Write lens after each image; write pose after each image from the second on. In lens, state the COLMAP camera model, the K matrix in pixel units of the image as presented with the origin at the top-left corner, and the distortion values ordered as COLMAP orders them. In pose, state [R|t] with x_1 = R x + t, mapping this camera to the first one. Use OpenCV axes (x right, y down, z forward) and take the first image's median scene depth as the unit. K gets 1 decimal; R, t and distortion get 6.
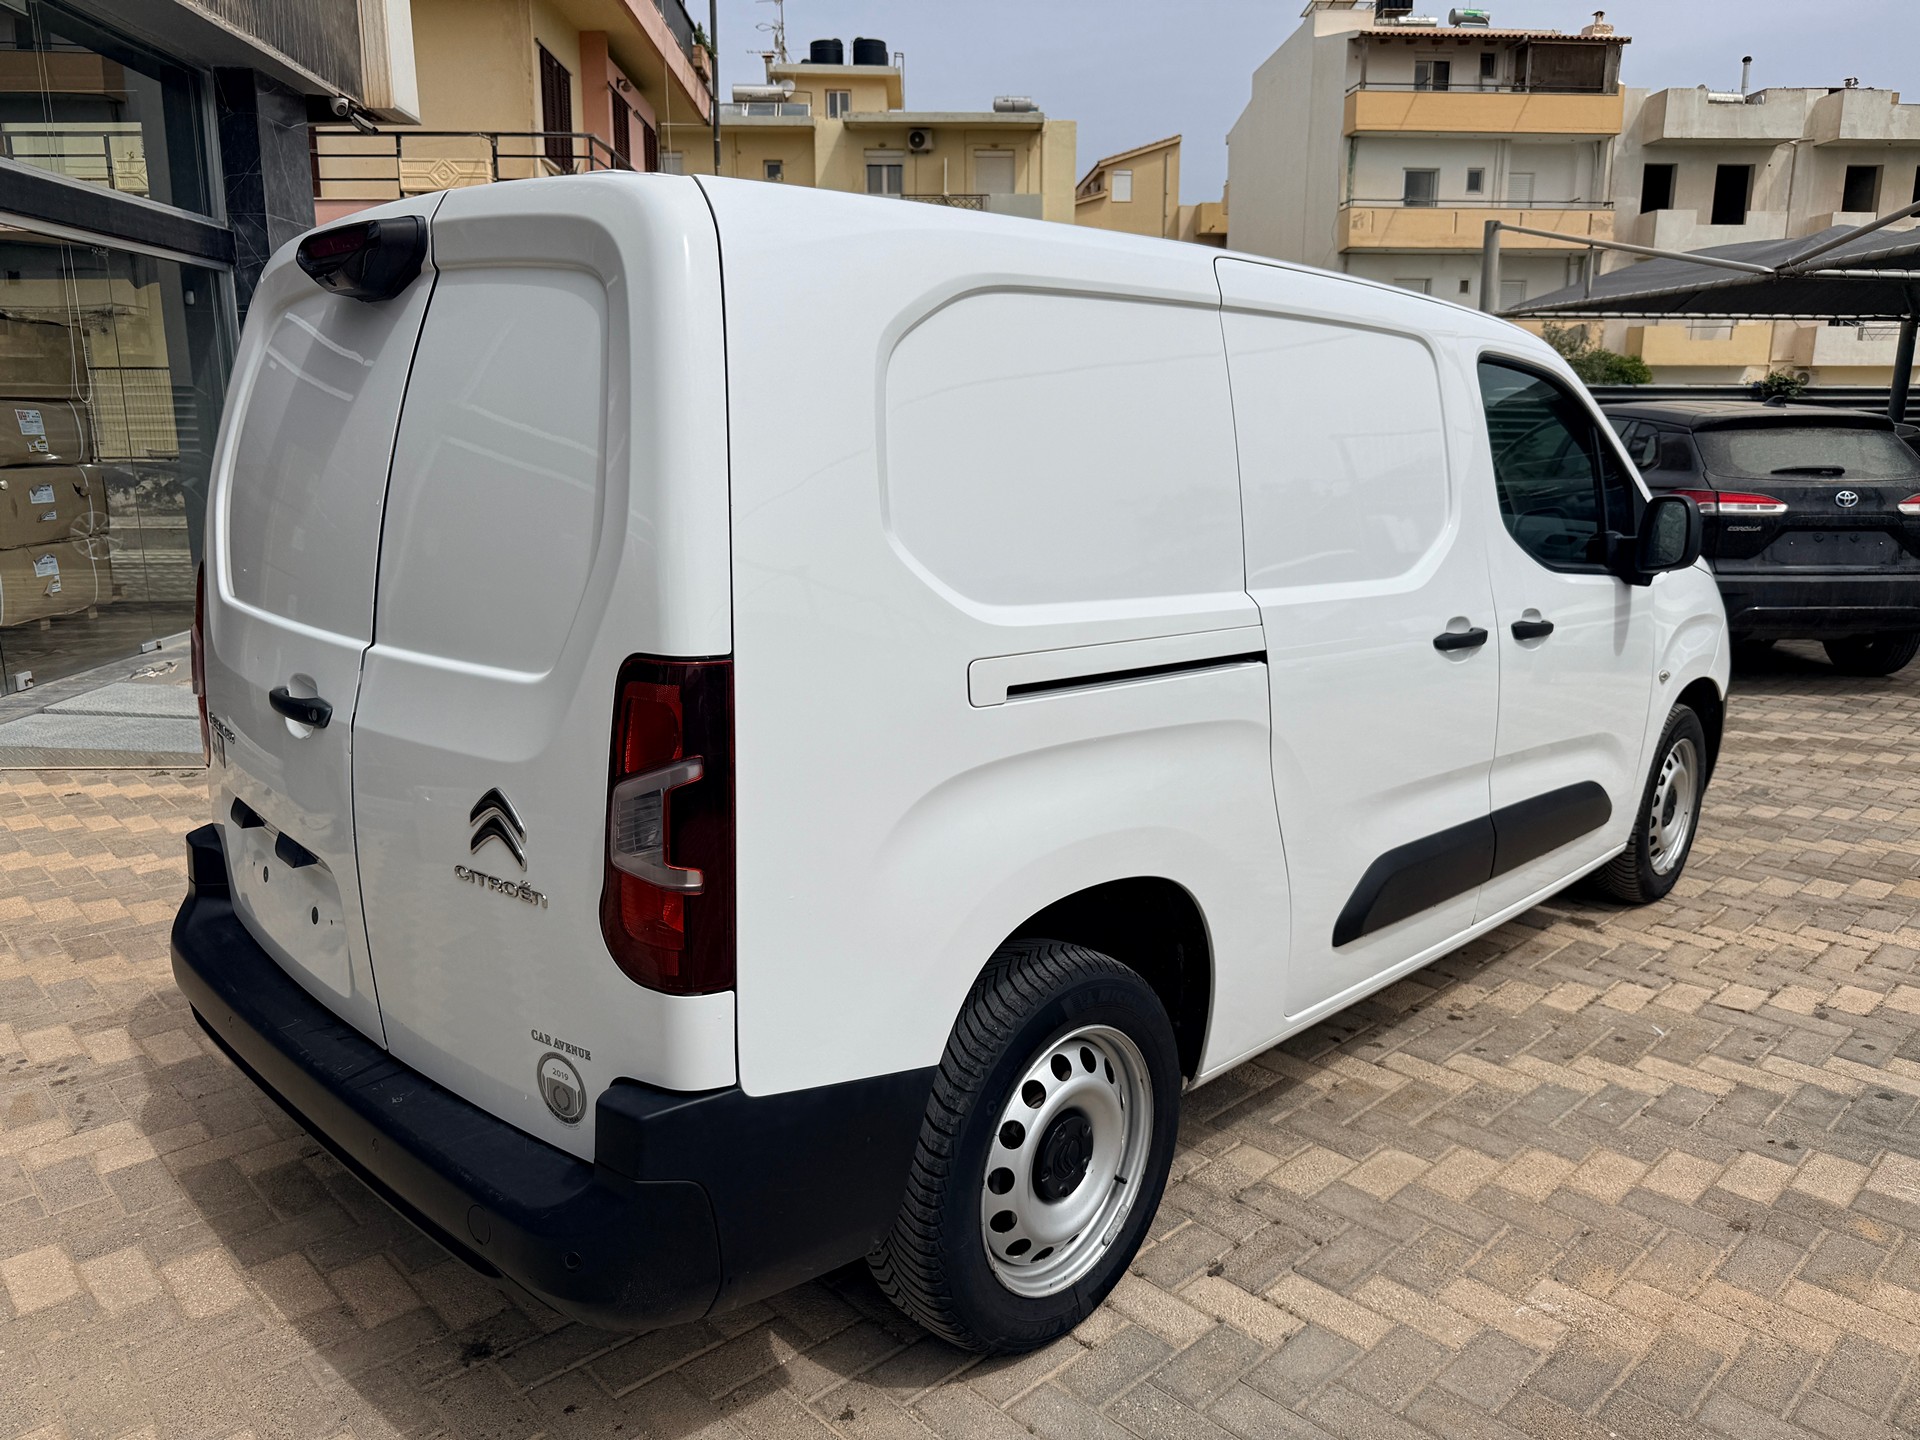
lens RADIAL K [[1365.5, 0, 972.1], [0, 1365.5, 719.4], [0, 0, 1]] dist [0.017286, -0.030065]
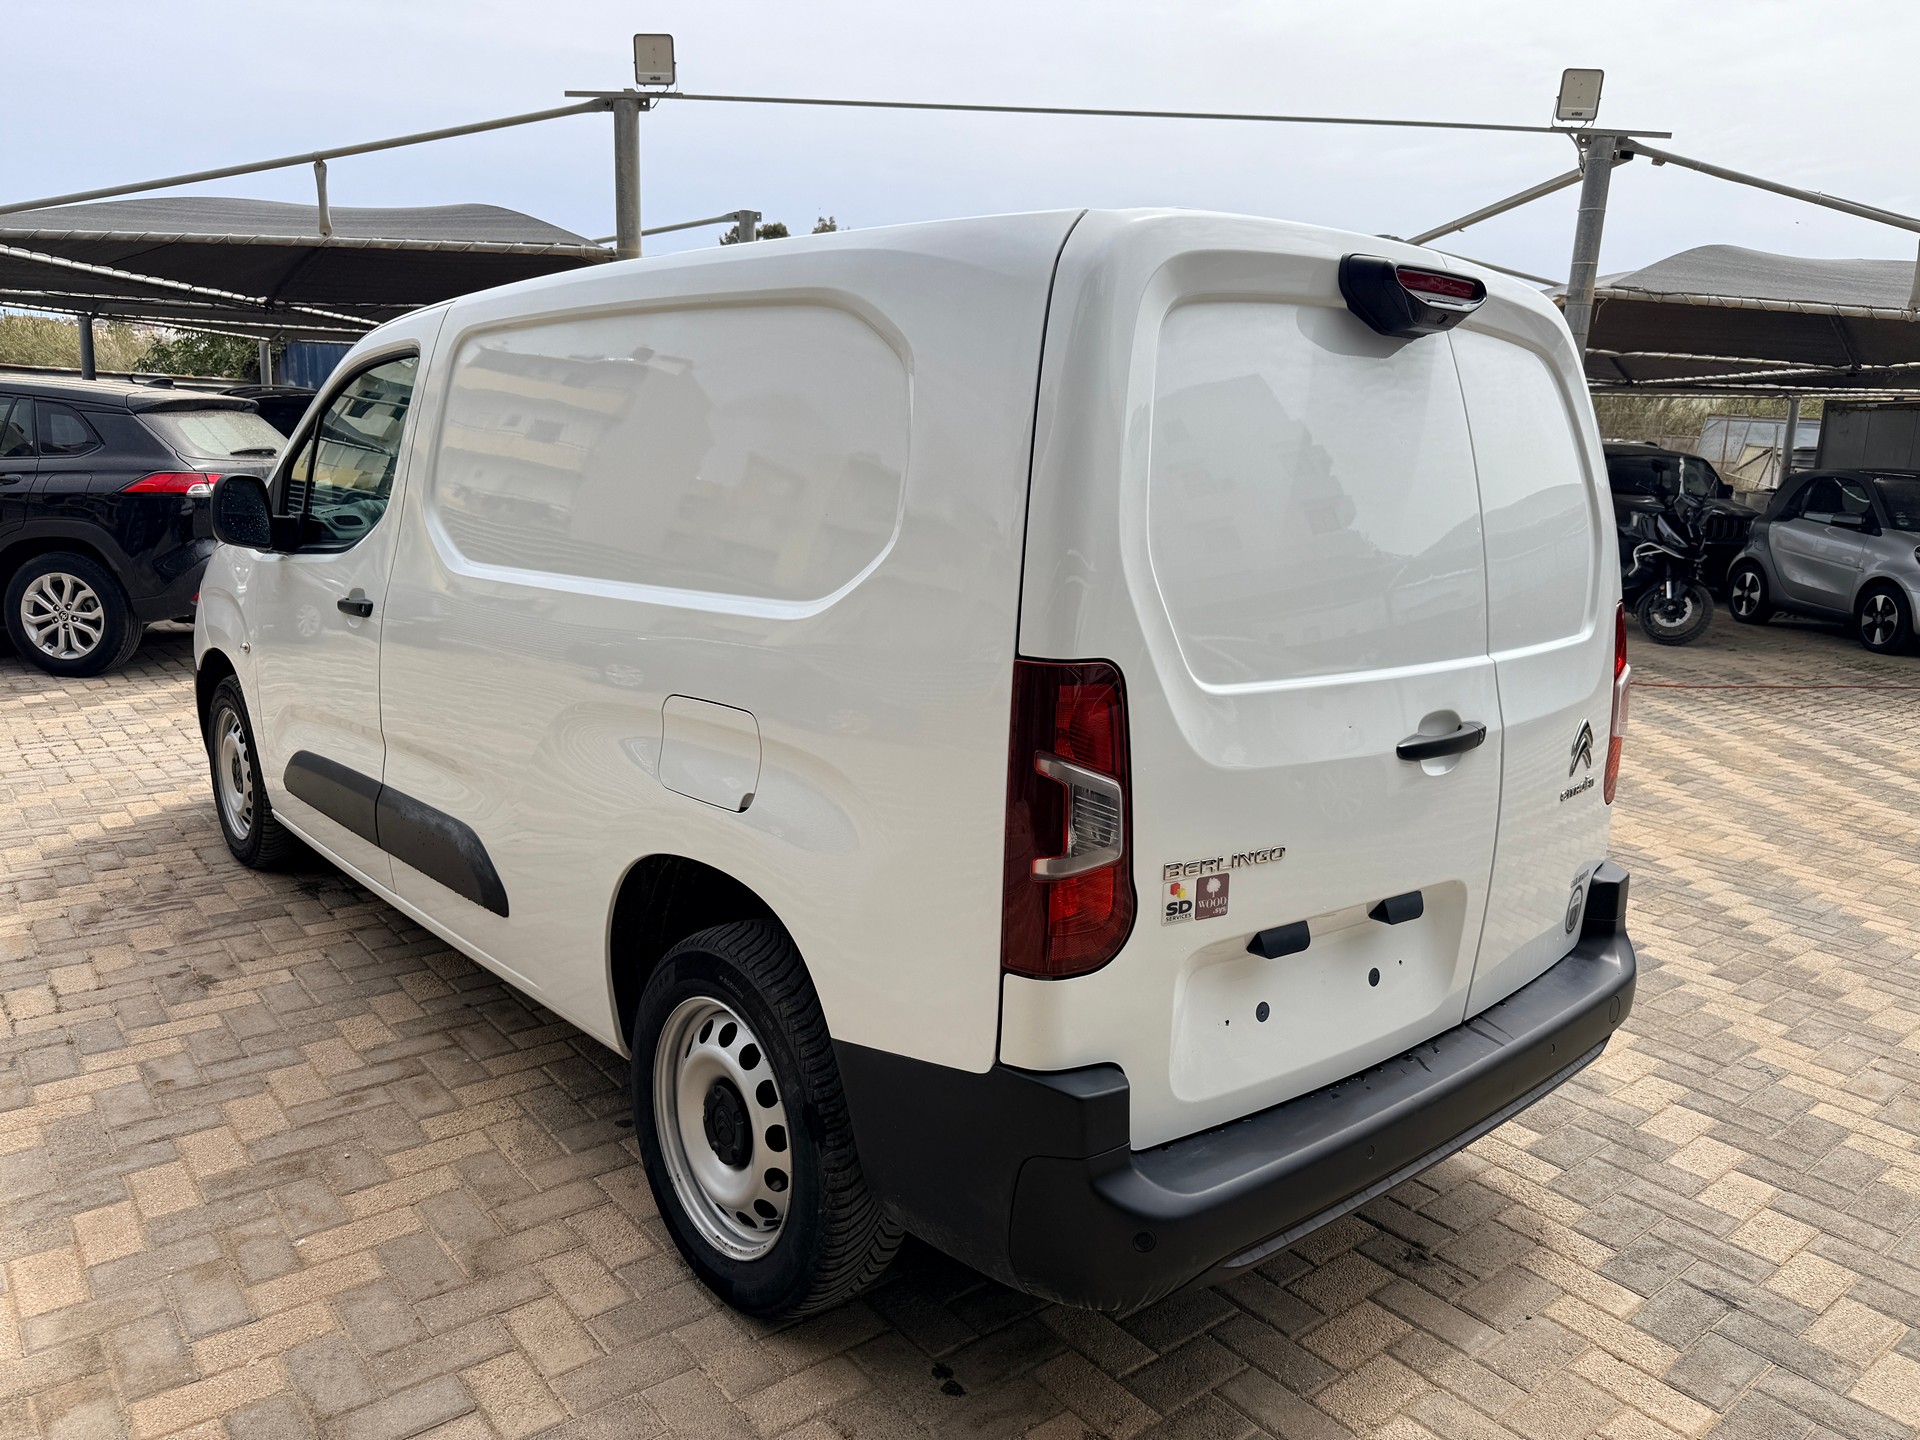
lens RADIAL K [[1365.5, 0, 958.0], [0, 1365.5, 710.7], [0, 0, 1]] dist [0.017286, -0.030065]
pose [[0.090411, -0.196769, 0.976272, -0.332591], [0.176505, 0.967934, 0.178743, -0.060479], [-0.980139, 0.156157, 0.122243, 0.271540]]
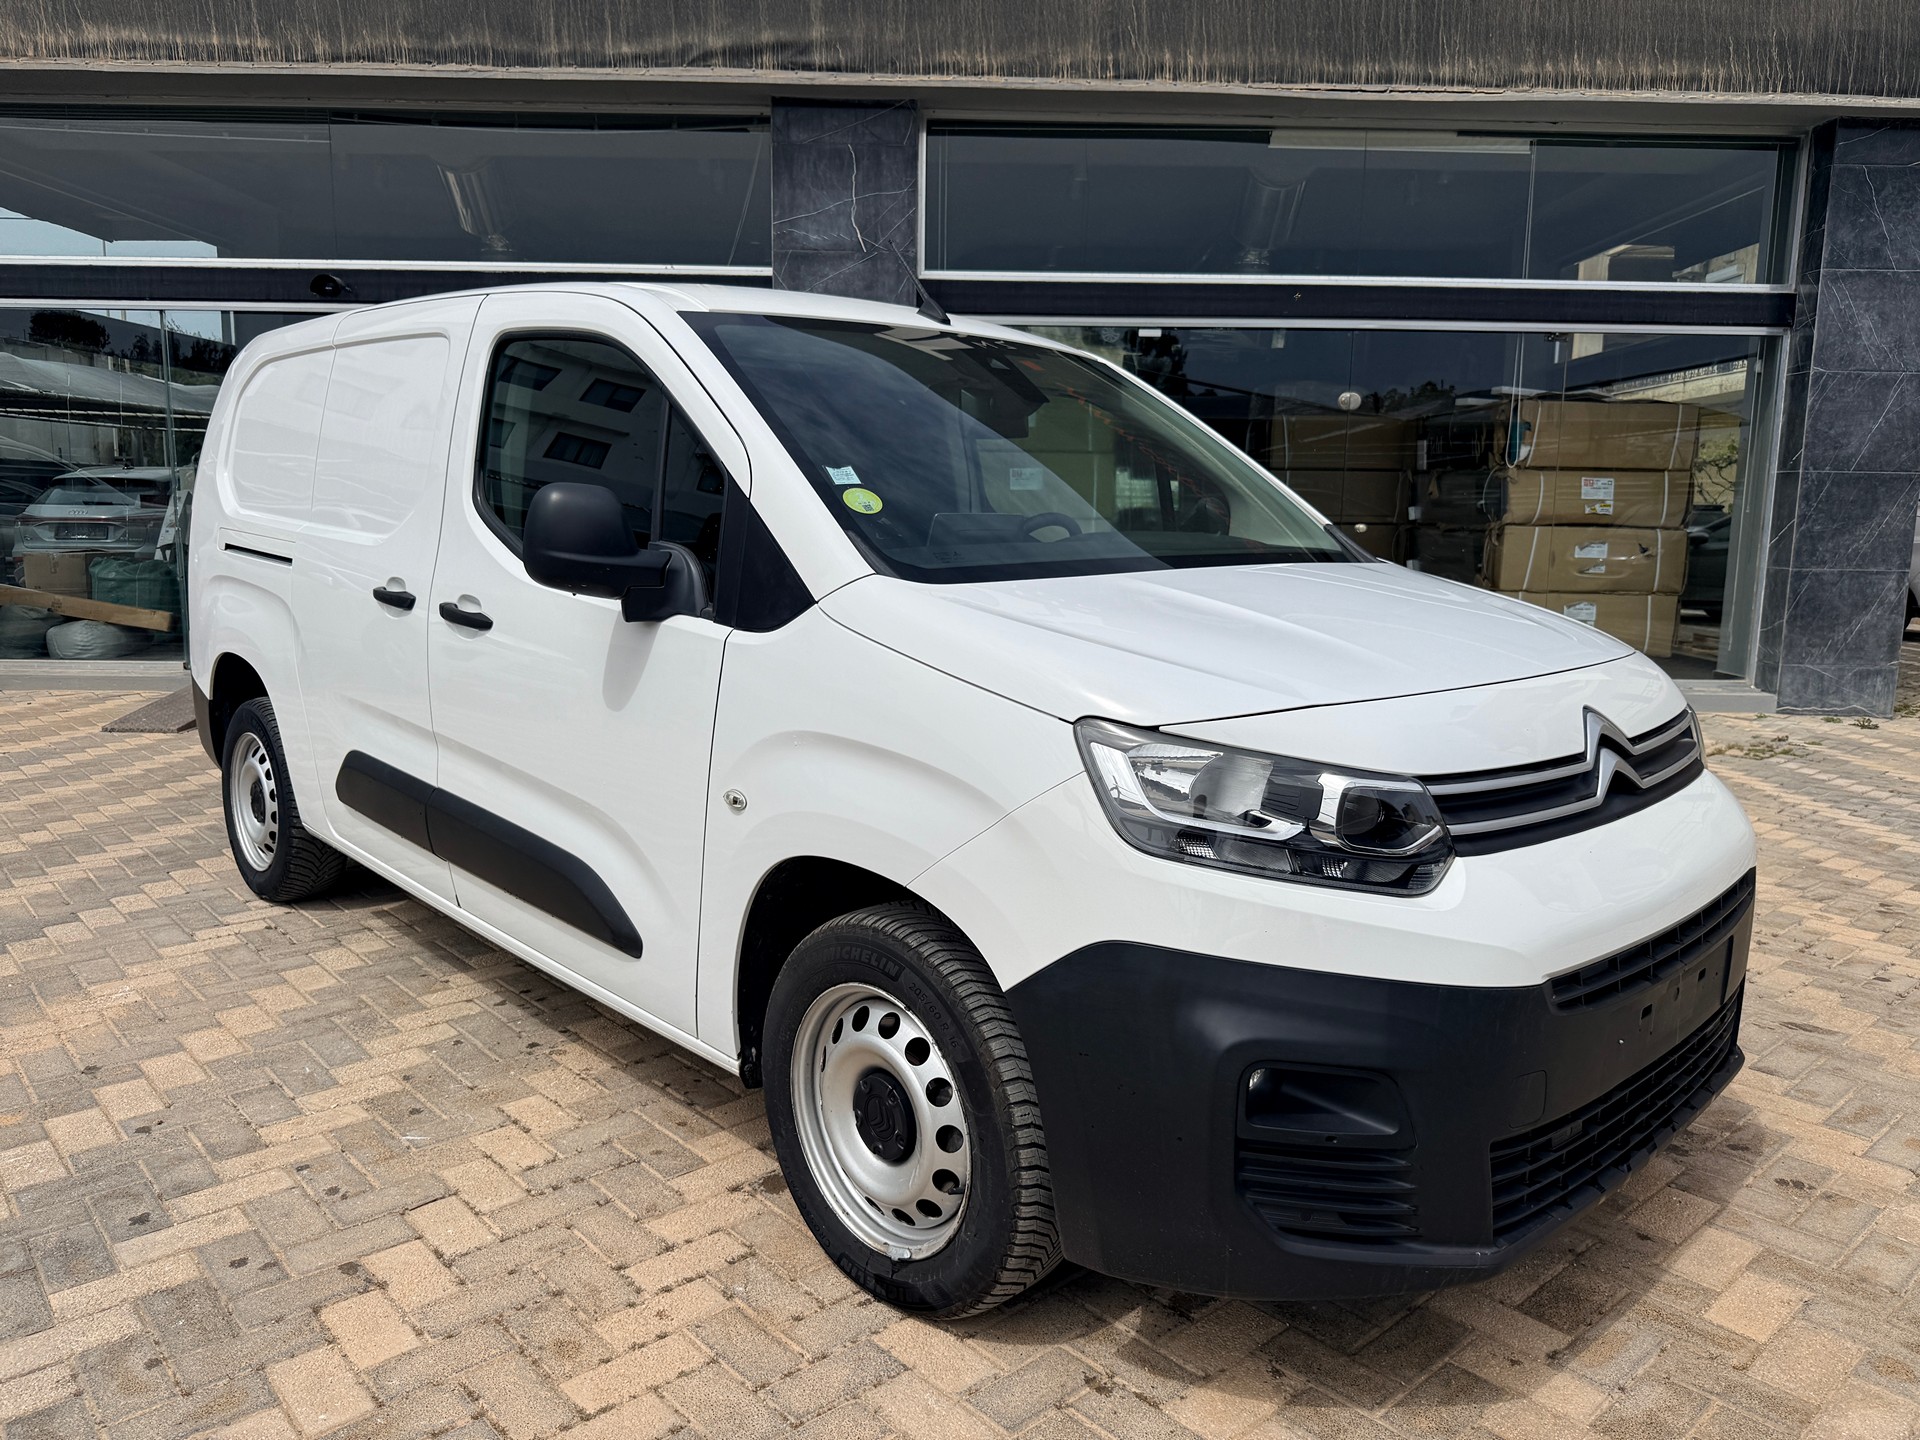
lens RADIAL K [[1365.5, 0, 954.7], [0, 1365.5, 722.4], [0, 0, 1]] dist [0.017286, -0.030065]
pose [[-0.043932, 0.153352, -0.987195, 0.450966], [-0.227526, 0.960645, 0.159353, -0.075642], [0.972780, 0.231613, -0.007311, 0.455477]]
